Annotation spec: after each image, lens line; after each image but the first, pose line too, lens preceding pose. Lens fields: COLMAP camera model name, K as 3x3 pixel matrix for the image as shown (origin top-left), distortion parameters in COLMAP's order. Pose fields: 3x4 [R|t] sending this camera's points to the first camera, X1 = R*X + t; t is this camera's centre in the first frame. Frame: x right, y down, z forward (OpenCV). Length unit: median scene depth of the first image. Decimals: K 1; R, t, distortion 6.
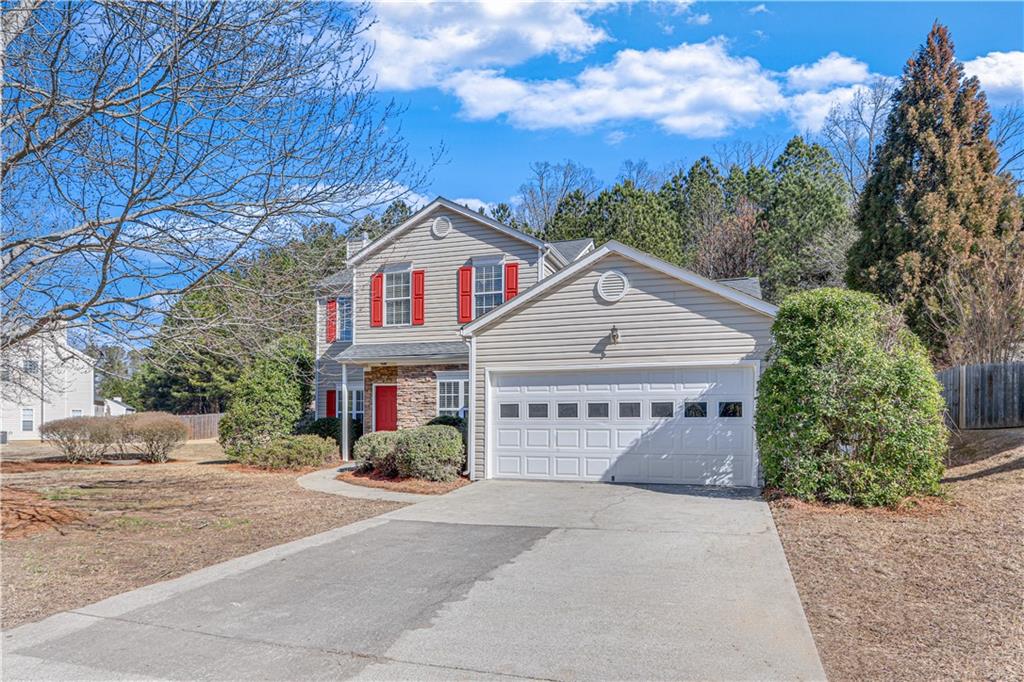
lens RADIAL K [[698.5, 0, 512.0], [0, 698.5, 341.0], [0, 0, 1]] dist [-0.000616, 0.001154]
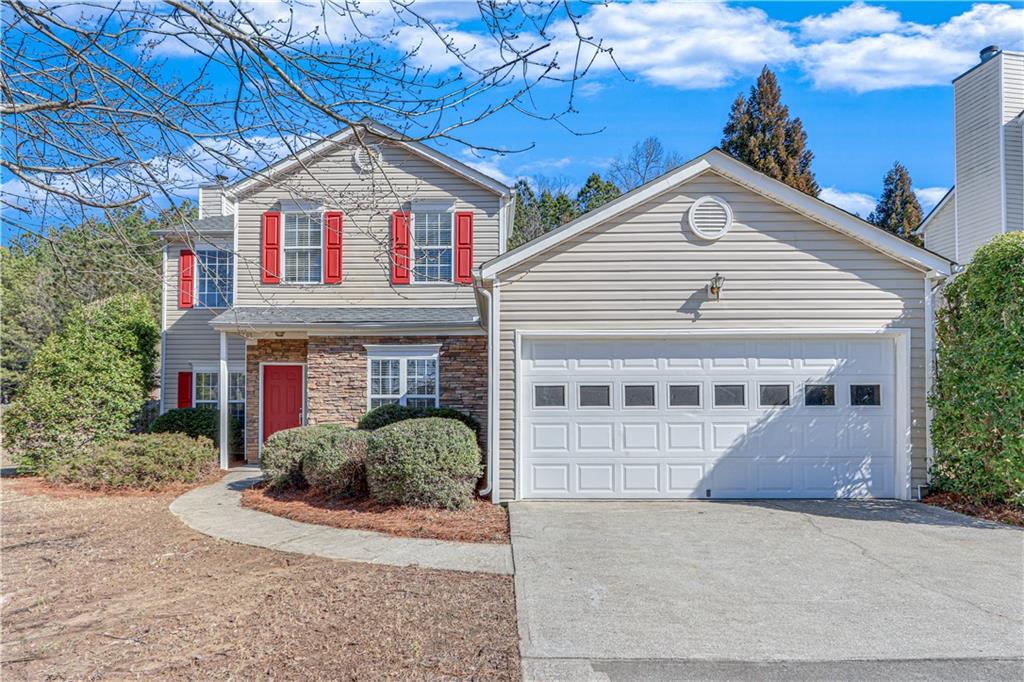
lens RADIAL K [[578.2, 0, 508.6], [0, 578.2, 366.1], [0, 0, 1]] dist [0.000654, 0.001786]
pose [[0.944525, 0.022800, 0.327647, -0.169260], [-0.033857, 0.999032, 0.028080, 0.043746], [-0.326690, -0.037615, 0.944383, 0.376618]]
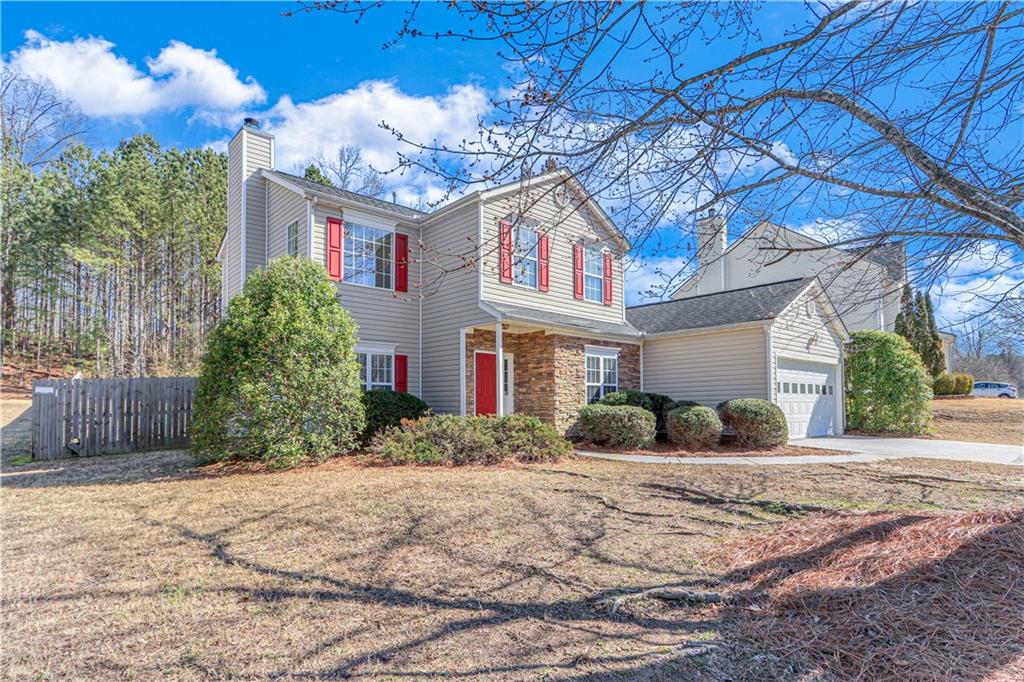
lens RADIAL K [[578.2, 0, 508.6], [0, 578.2, 366.1], [0, 0, 1]] dist [0.000654, 0.001786]
pose [[0.435420, 0.061824, 0.898102, -0.891784], [-0.101799, 0.994621, -0.019113, 0.100519], [-0.894453, -0.083104, 0.439372, 0.749386]]
